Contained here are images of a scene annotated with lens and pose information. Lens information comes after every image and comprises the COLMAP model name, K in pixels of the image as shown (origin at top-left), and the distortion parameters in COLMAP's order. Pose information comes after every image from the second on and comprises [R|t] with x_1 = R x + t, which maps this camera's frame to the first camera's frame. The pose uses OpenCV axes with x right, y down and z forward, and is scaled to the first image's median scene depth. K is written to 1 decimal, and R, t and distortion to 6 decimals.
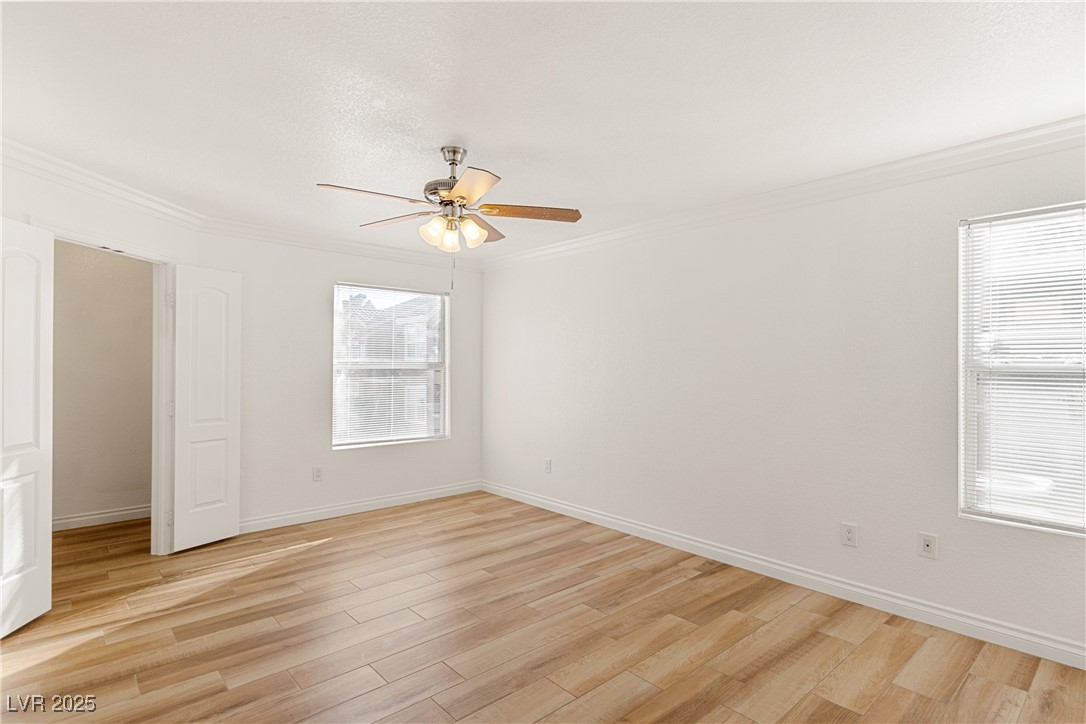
lens RADIAL K [[548.0, 0, 551.9], [0, 548.0, 369.4], [0, 0, 1]] dist [0.015613, -0.001099]
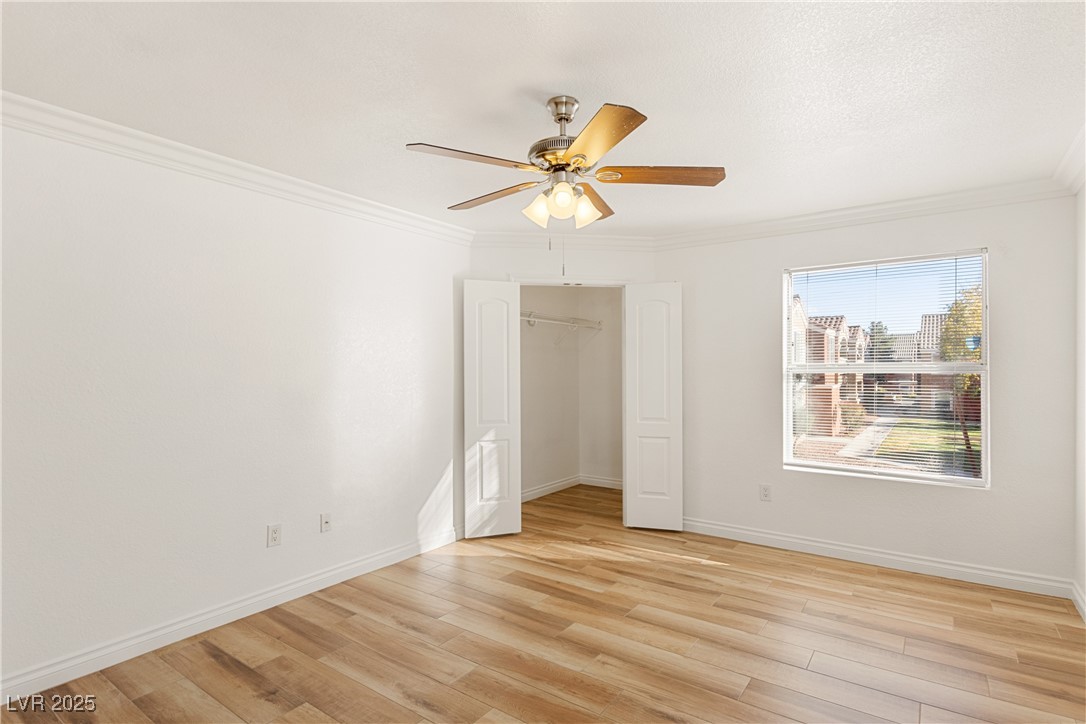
lens RADIAL K [[548.0, 0, 551.9], [0, 548.0, 369.4], [0, 0, 1]] dist [0.015613, -0.001099]
pose [[0.218451, -0.003777, -0.975841, 0.469863], [-0.003392, 0.999984, -0.004630, -0.001761], [0.975842, 0.004322, 0.218435, 0.624095]]
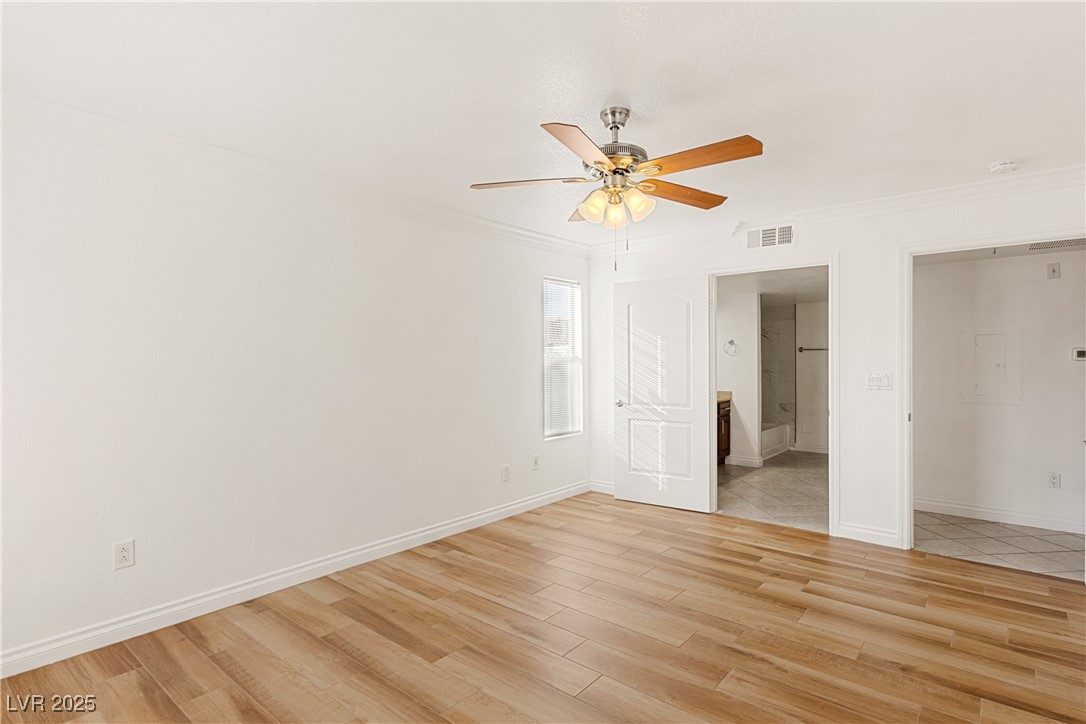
lens RADIAL K [[543.5, 0, 545.9], [0, 543.5, 375.9], [0, 0, 1]] dist [0.002053, -0.000179]
pose [[-0.121710, -0.035166, 0.991942, -0.801414], [0.015227, 0.999188, 0.037292, -0.010682], [-0.992449, 0.019643, -0.121076, 0.945019]]
